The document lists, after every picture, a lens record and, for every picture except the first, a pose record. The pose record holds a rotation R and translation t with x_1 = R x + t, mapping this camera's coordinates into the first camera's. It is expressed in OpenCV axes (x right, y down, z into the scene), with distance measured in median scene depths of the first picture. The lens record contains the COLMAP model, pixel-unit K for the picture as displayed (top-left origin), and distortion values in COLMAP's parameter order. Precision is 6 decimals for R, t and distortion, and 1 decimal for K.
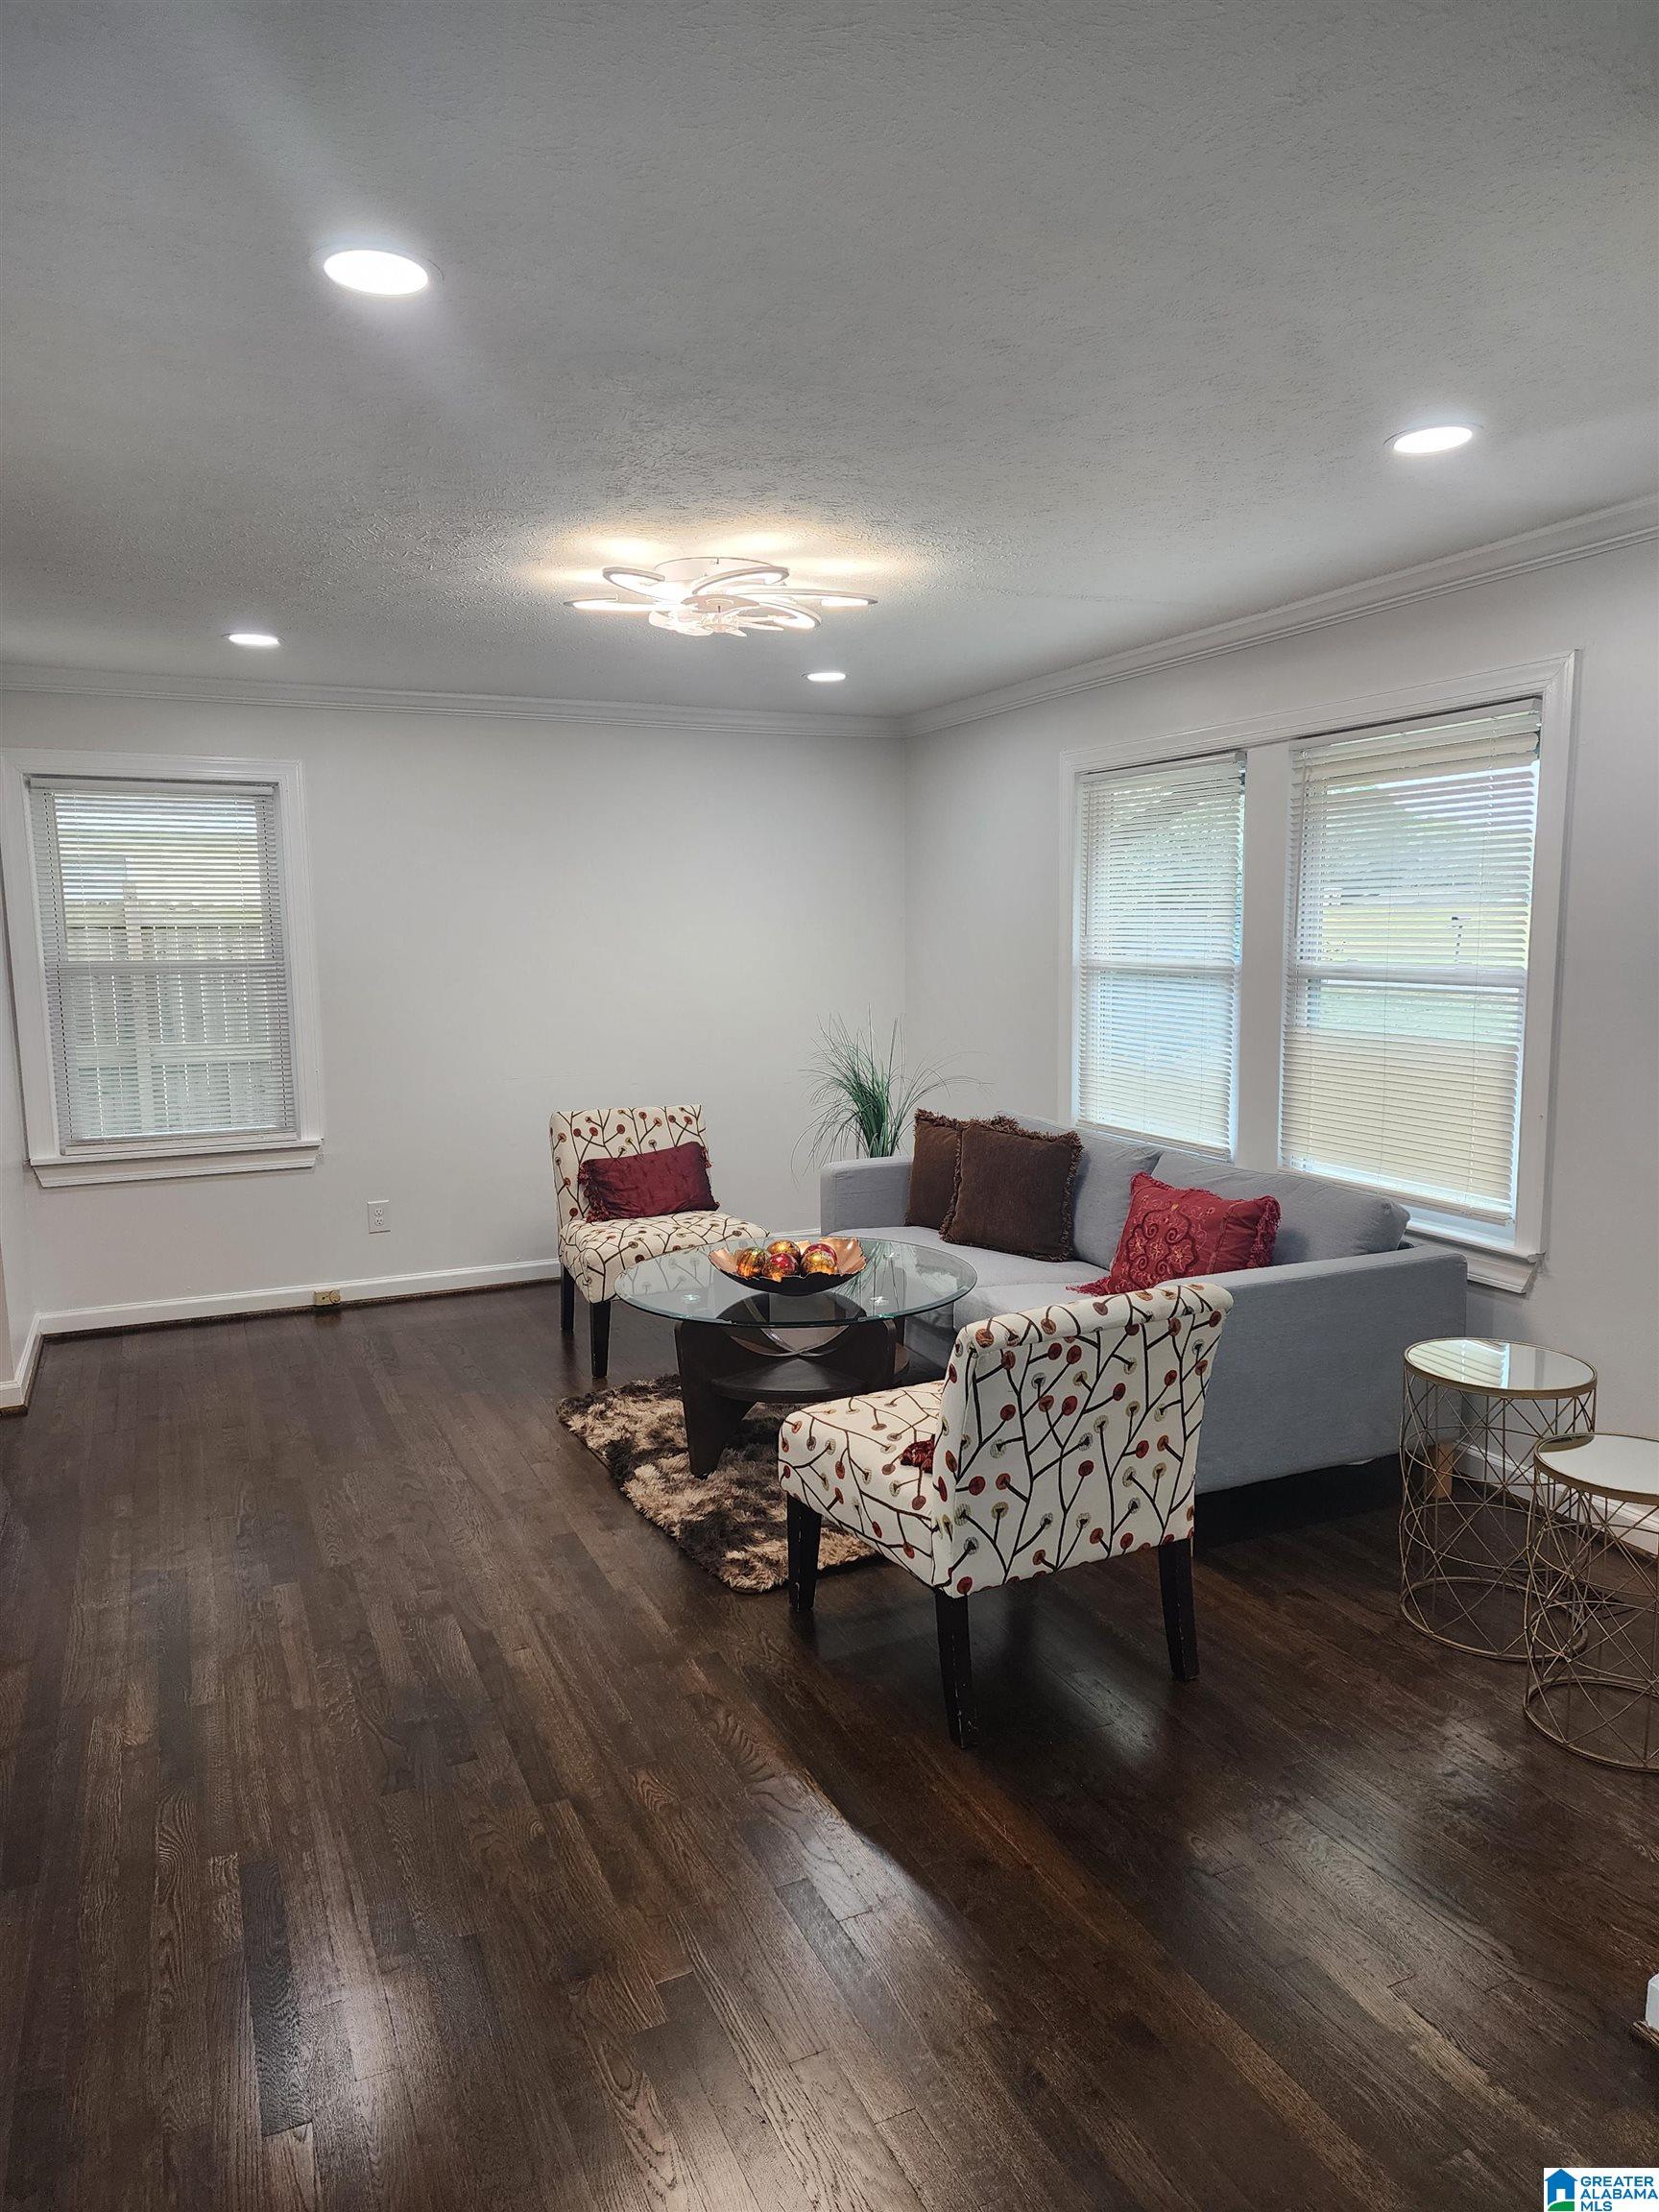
lens RADIAL K [[1470.7, 0, 851.8], [0, 1470.7, 1105.2], [0, 0, 1]] dist [0.096553, -0.083484]
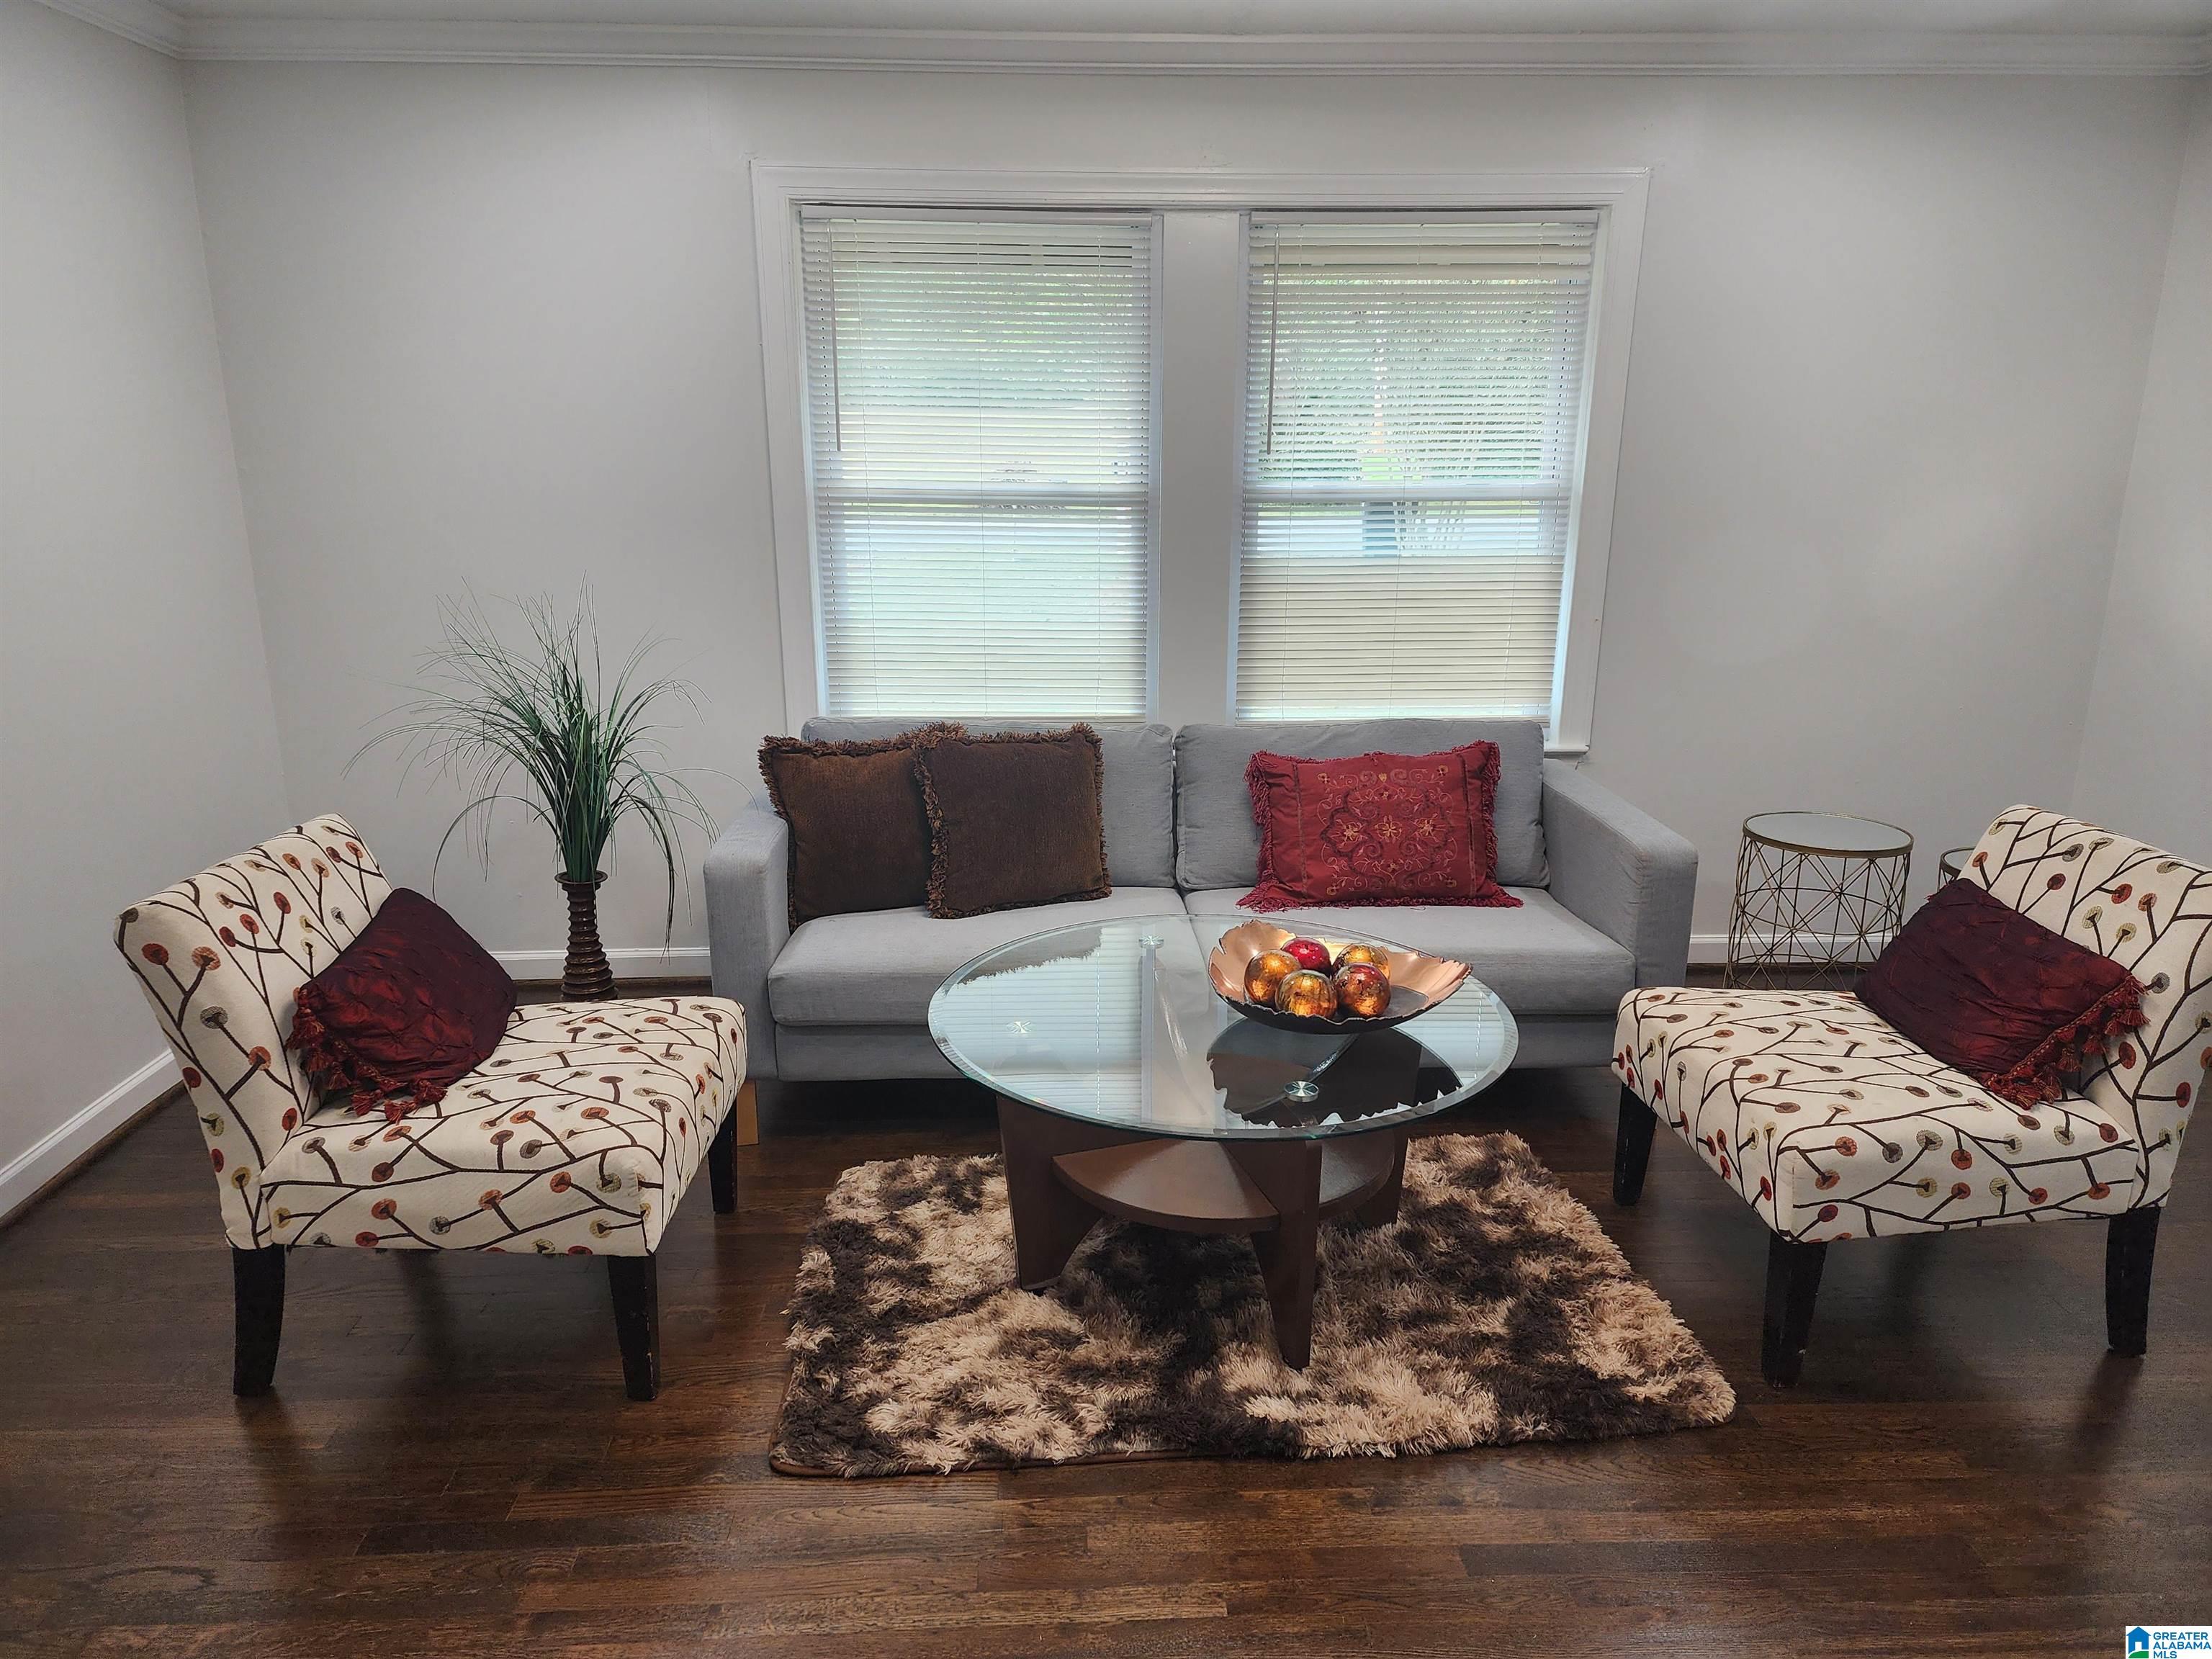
lens RADIAL K [[1482.5, 0, 1129.5], [0, 1482.5, 834.3], [0, 0, 1]] dist [0.043141, -0.004206]
pose [[0.374739, -0.228687, 0.898484, -0.546062], [0.108089, 0.973270, 0.202641, -0.078966], [-0.920808, 0.021179, 0.389440, 0.719477]]
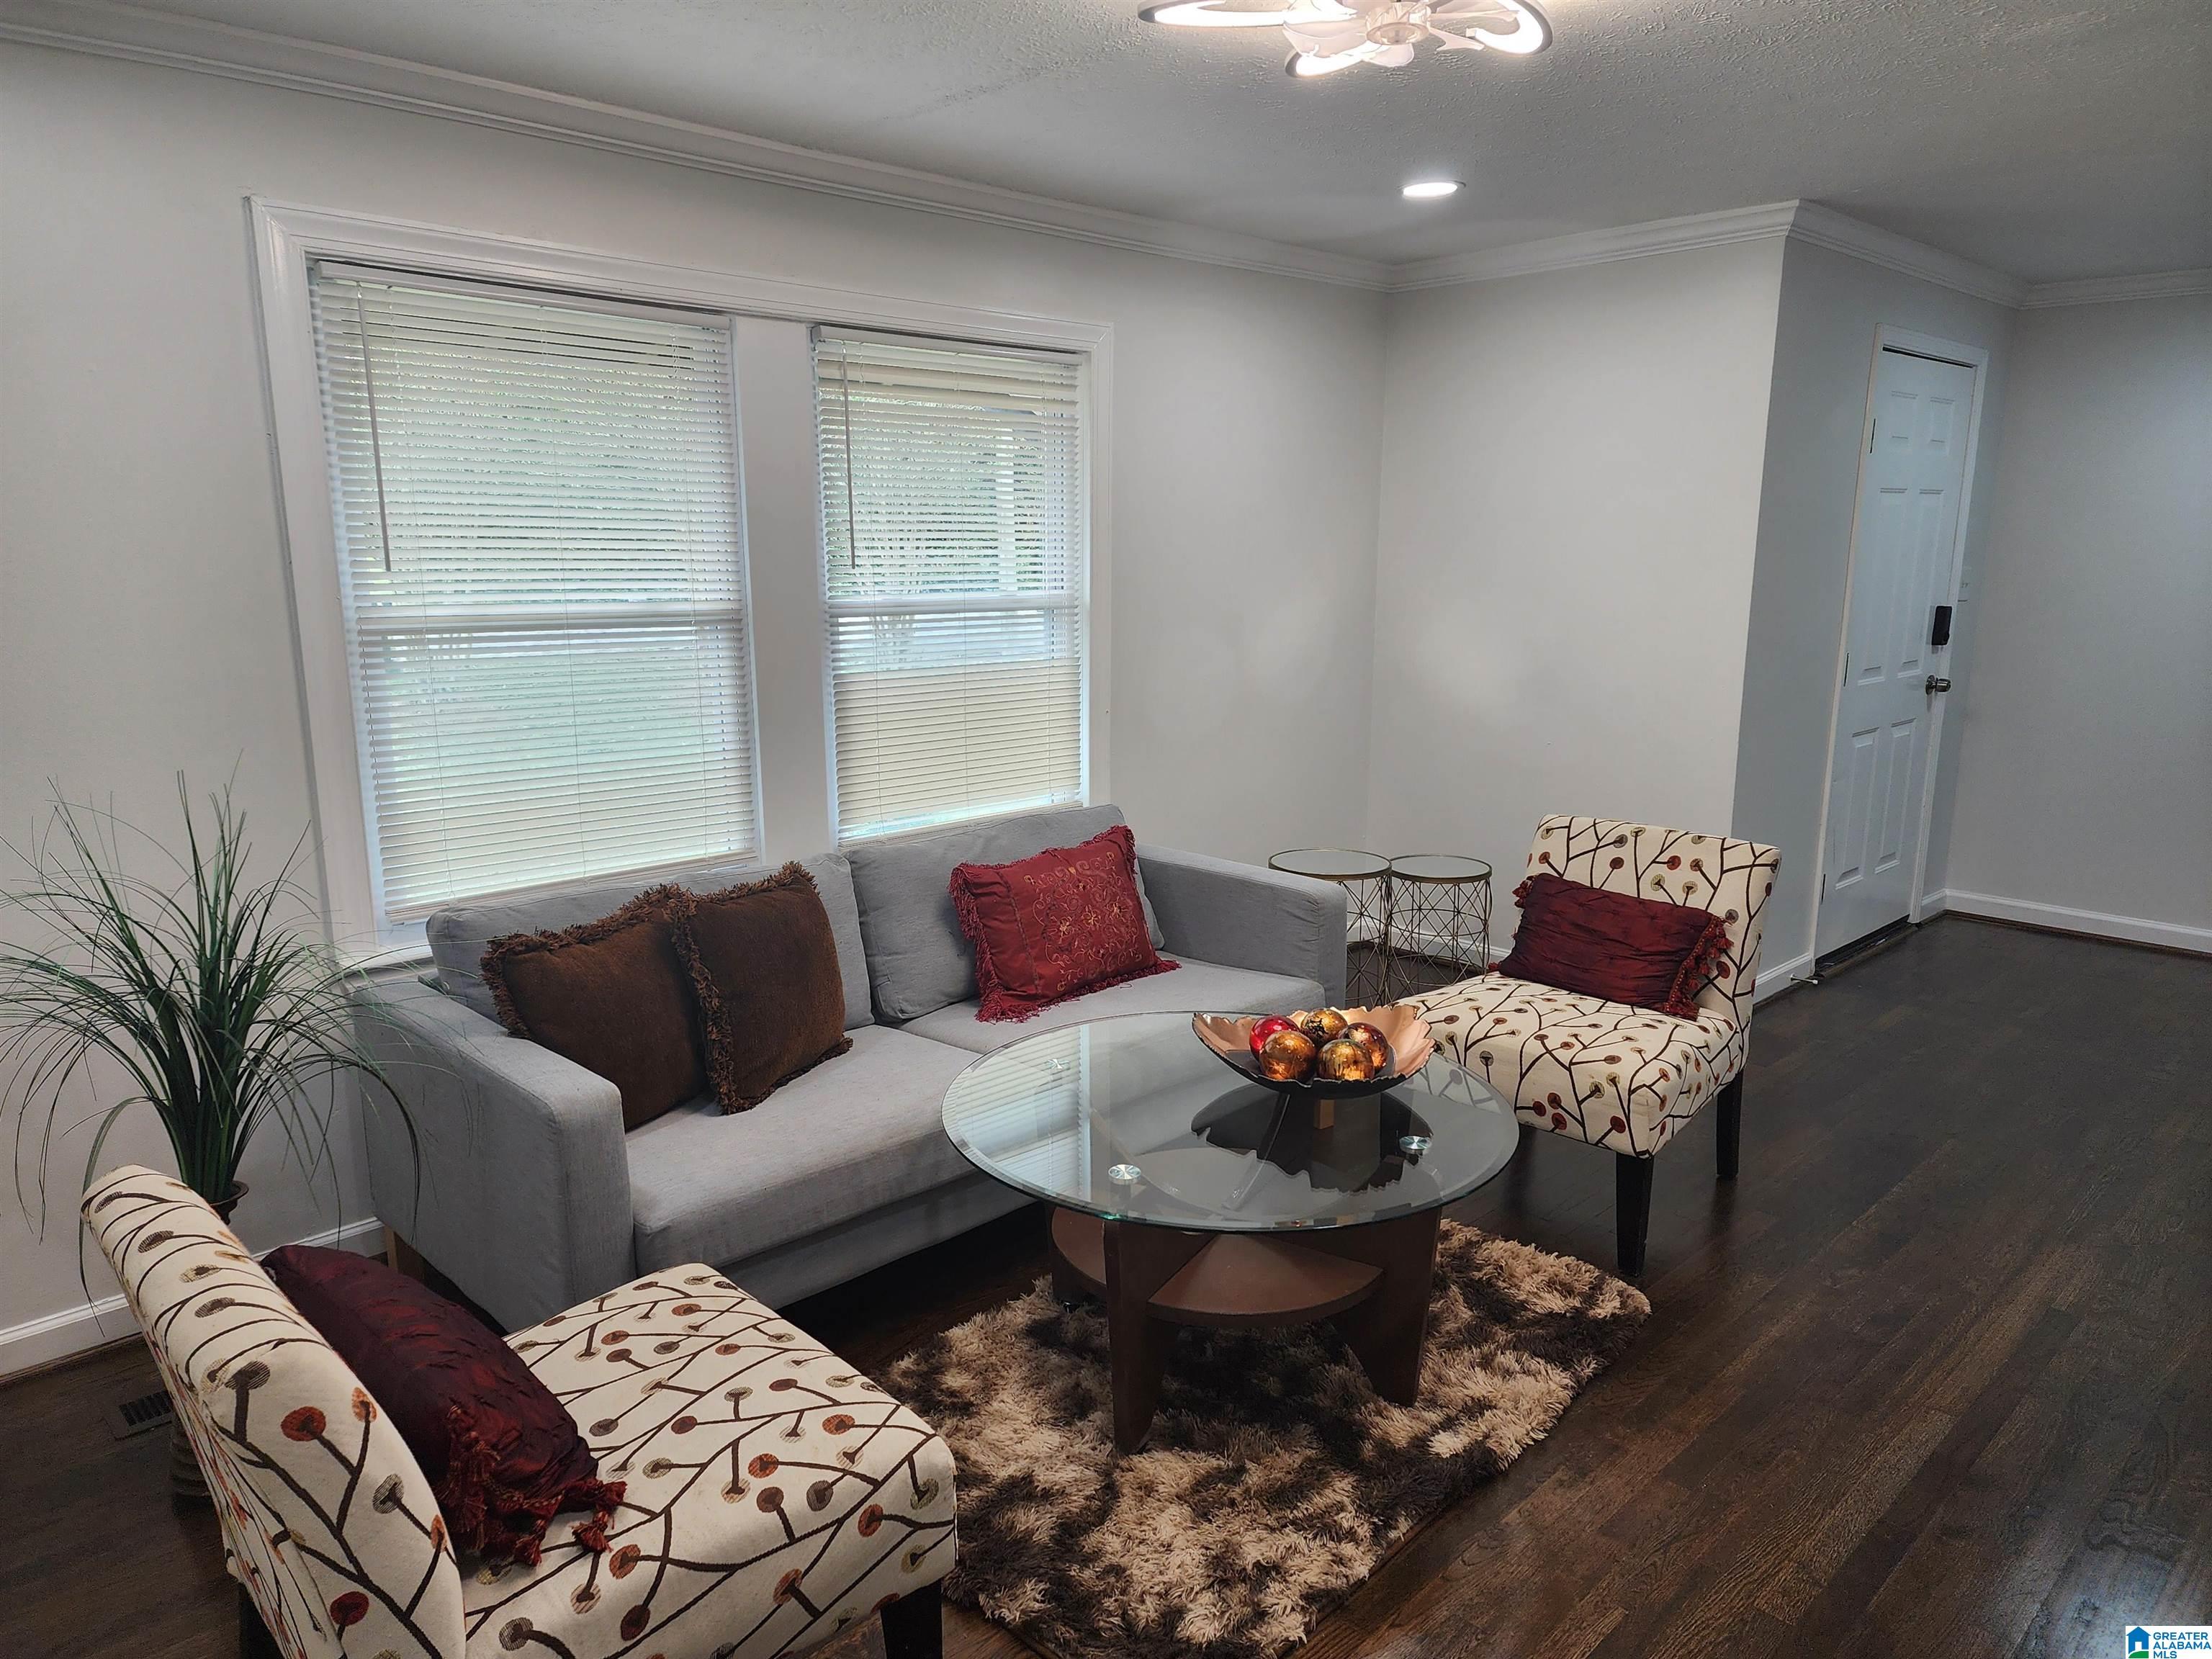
lens RADIAL K [[1470.7, 0, 1111.9], [0, 1470.7, 822.6], [0, 0, 1]] dist [0.096553, -0.083484]
pose [[-0.340888, -0.168760, 0.924833, -0.543608], [0.120043, 0.967889, 0.220864, -0.136830], [-0.932408, 0.186309, -0.309683, 1.115466]]
